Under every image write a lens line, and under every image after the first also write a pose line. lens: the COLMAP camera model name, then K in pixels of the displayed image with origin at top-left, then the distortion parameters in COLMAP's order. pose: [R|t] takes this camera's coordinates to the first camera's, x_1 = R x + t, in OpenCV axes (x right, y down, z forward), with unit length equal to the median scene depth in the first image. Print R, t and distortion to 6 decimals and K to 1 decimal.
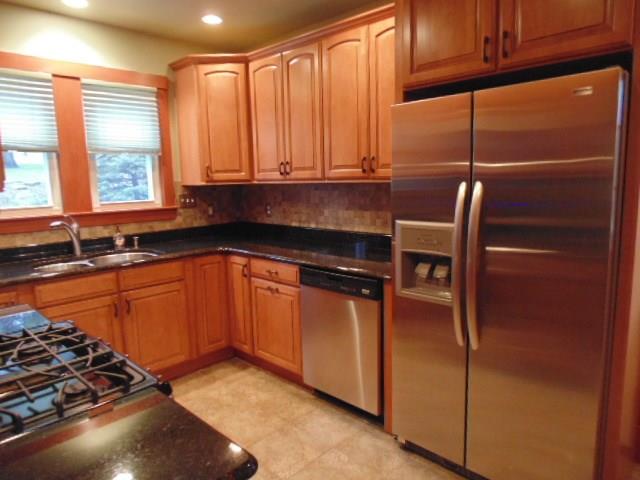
lens RADIAL K [[443.5, 0, 314.9], [0, 443.5, 238.2], [0, 0, 1]] dist [0.030049, -0.000278]
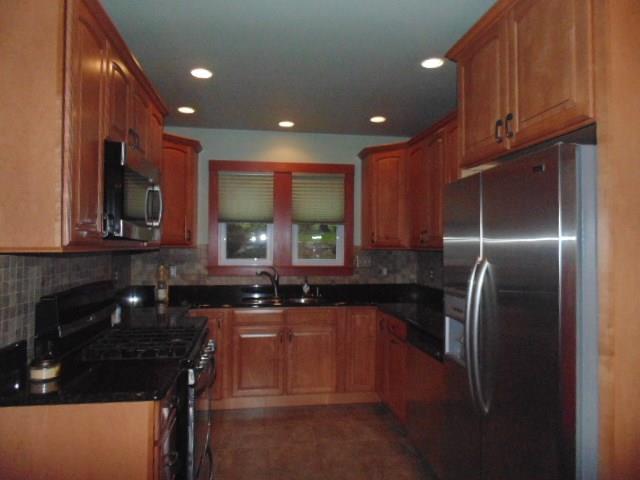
lens RADIAL K [[443.5, 0, 317.8], [0, 443.5, 237.0], [0, 0, 1]] dist [0.030049, -0.000278]
pose [[0.792691, 0.024348, -0.609137, 0.387659], [-0.111177, 0.988219, -0.105179, -0.009967], [0.599400, 0.151097, 0.786060, -0.037879]]
